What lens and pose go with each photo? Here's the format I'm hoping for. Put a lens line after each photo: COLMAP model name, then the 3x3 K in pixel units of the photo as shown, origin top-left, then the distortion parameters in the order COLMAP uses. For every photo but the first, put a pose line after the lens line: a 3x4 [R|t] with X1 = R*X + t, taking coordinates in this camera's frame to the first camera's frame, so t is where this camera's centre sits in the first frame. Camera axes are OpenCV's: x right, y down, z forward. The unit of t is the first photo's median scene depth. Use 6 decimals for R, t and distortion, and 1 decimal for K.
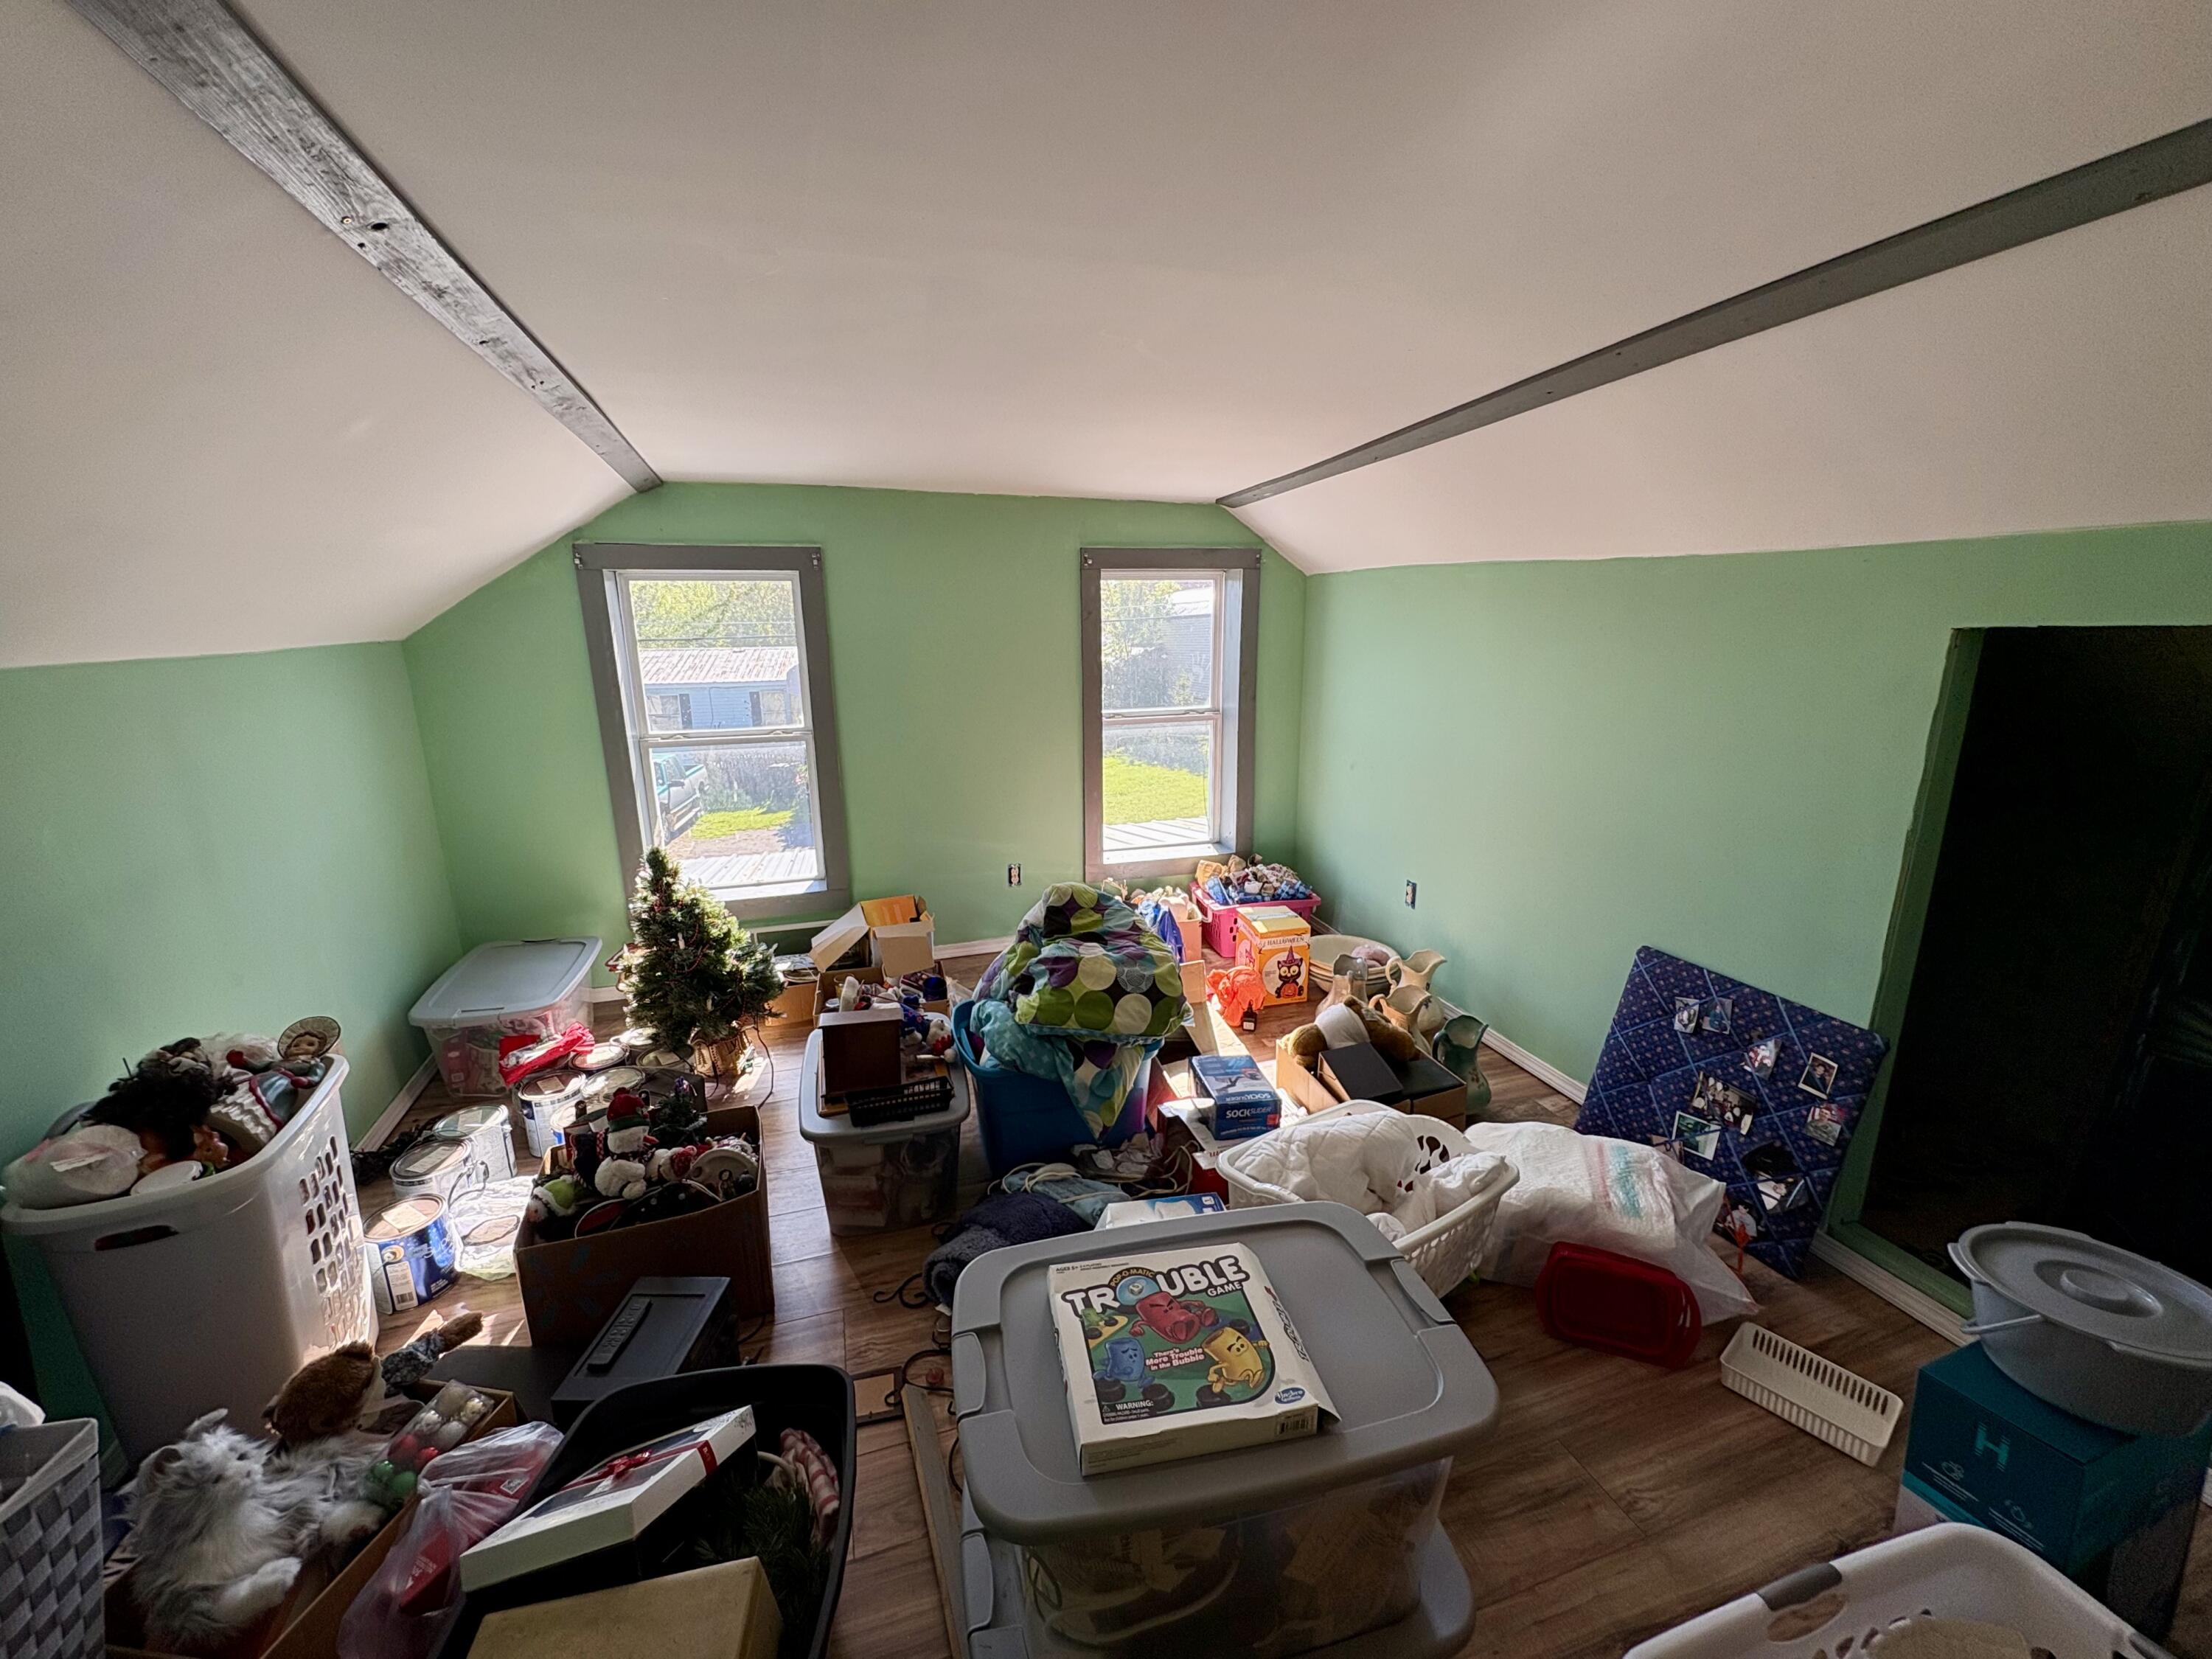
lens RADIAL K [[877.8, 0, 1104.6], [0, 877.8, 836.0], [0, 0, 1]] dist [0.001211, 0.000215]
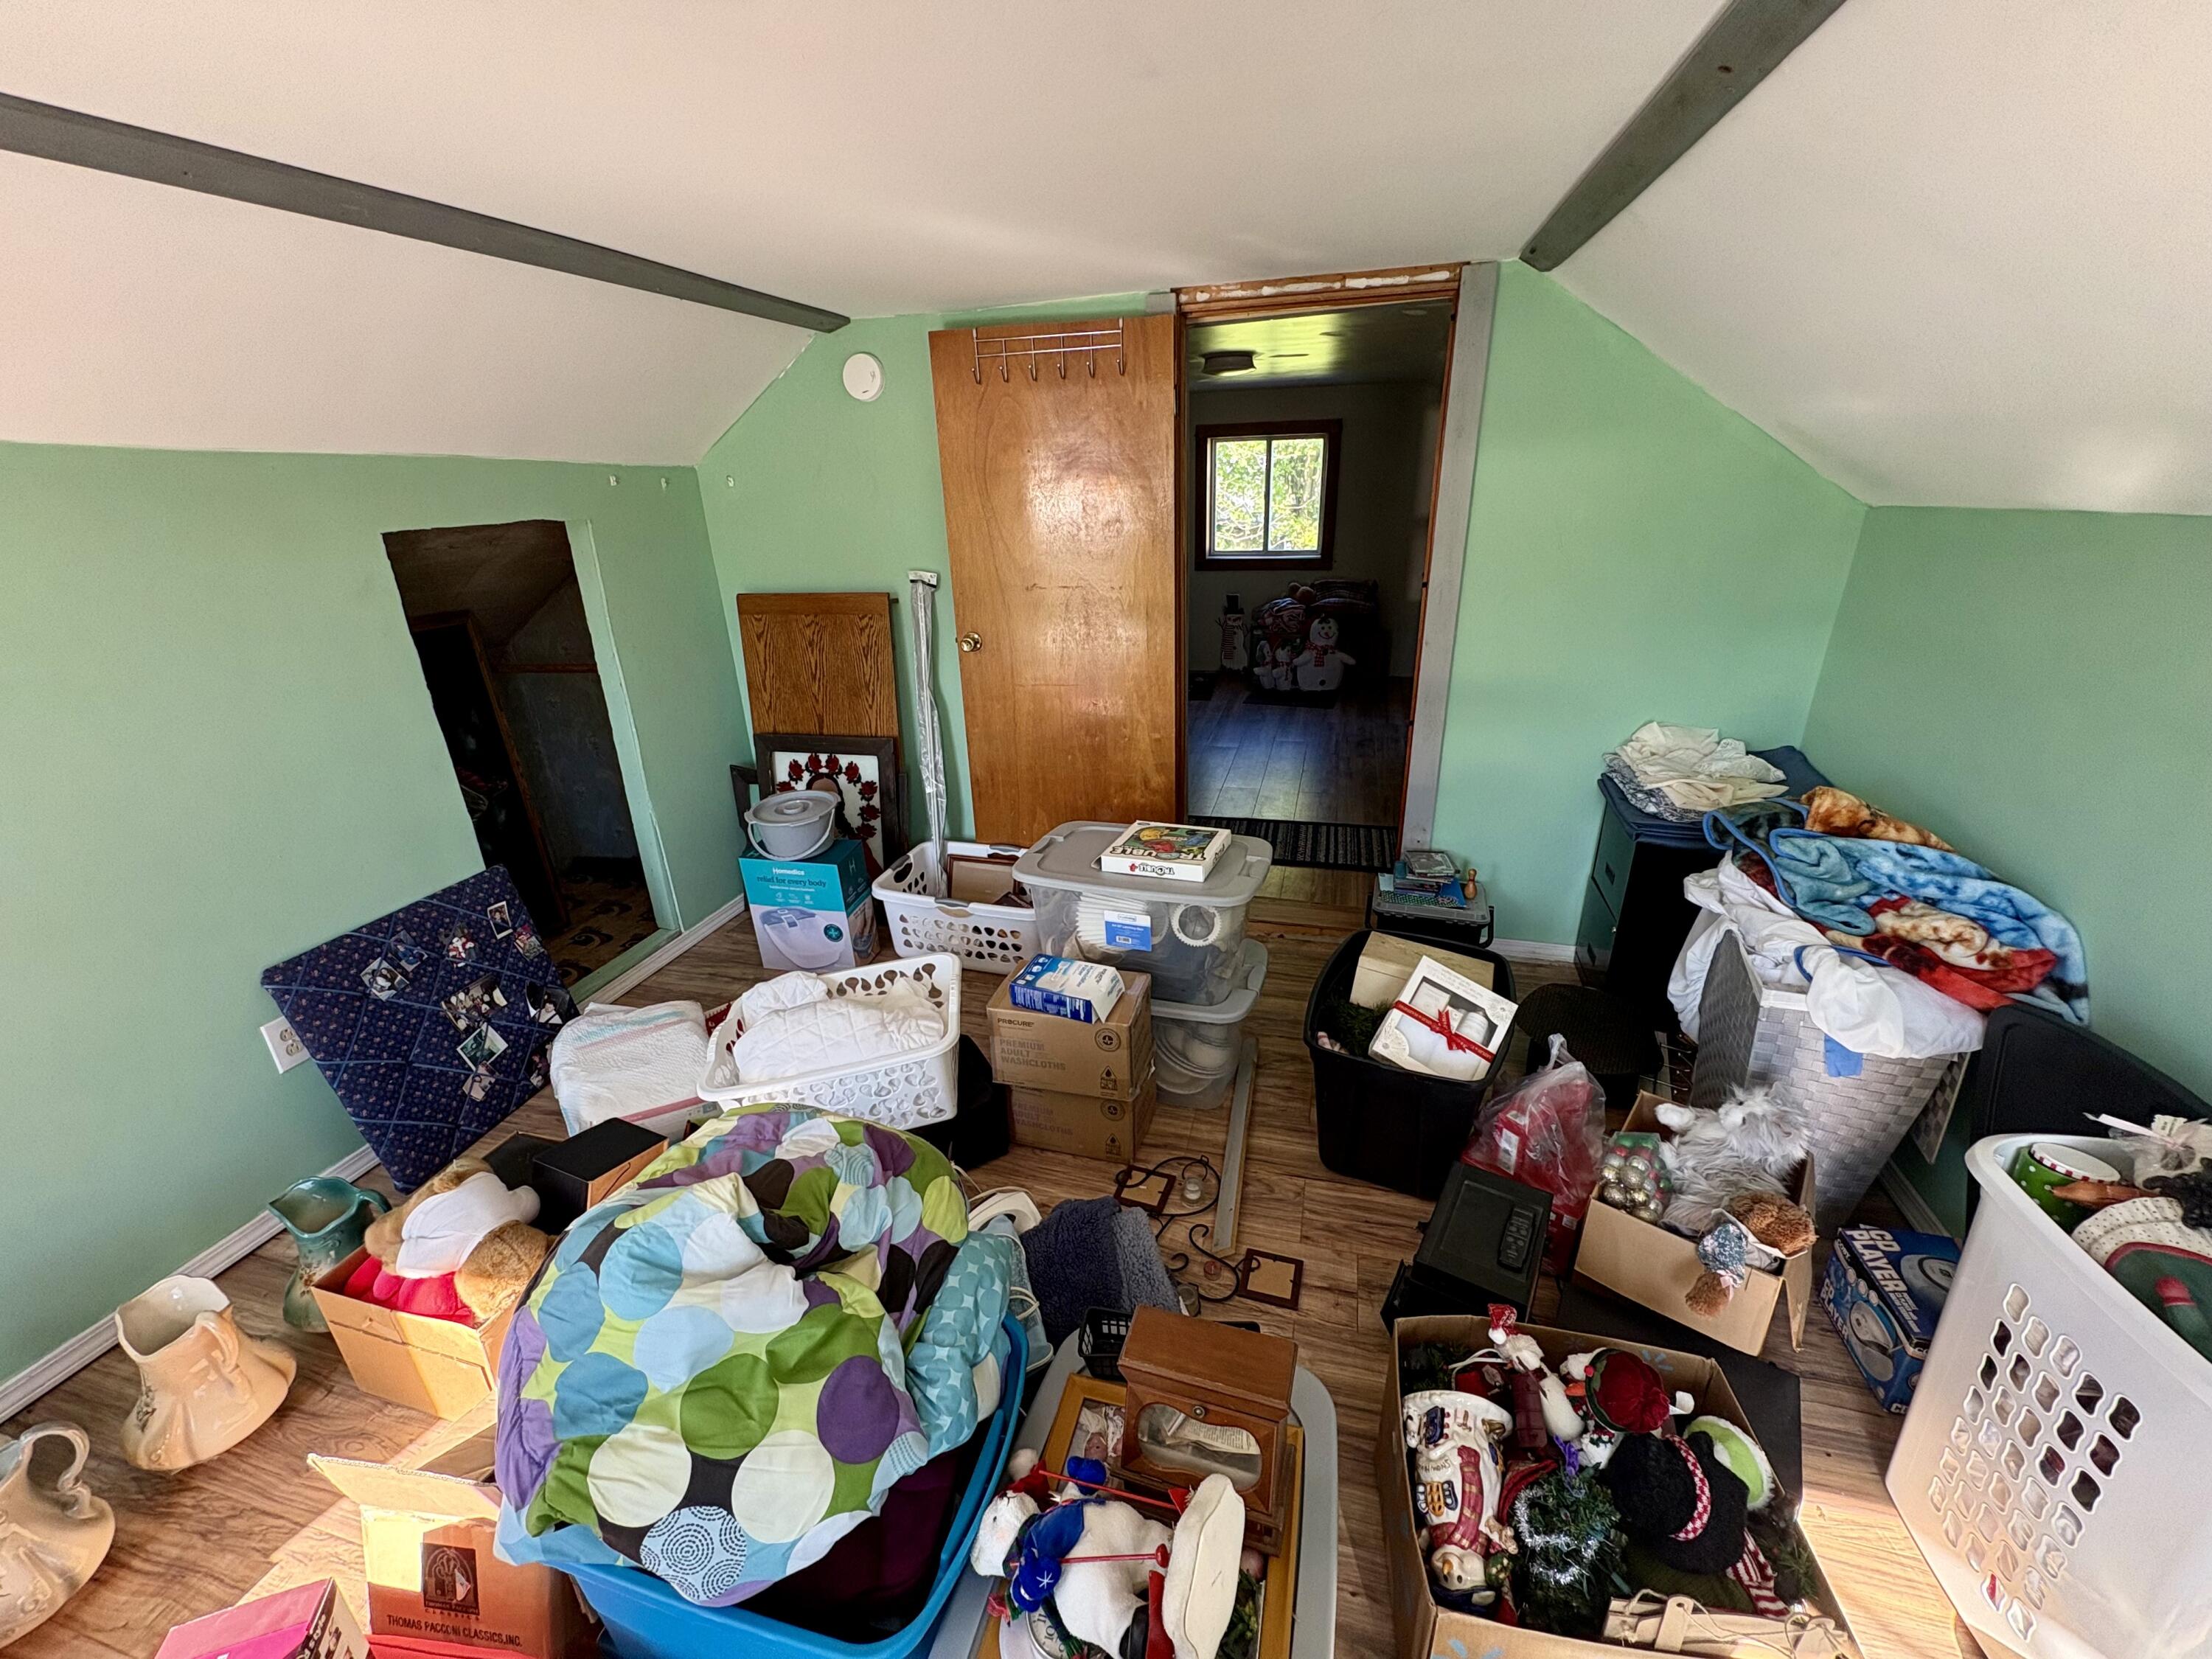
lens RADIAL K [[877.8, 0, 1104.6], [0, 877.8, 836.0], [0, 0, 1]] dist [0.001211, 0.000215]
pose [[-0.834928, -0.175282, 0.521701, -0.487904], [0.166639, 0.822917, 0.543175, -0.341741], [-0.524525, 0.540447, -0.657868, 1.332258]]
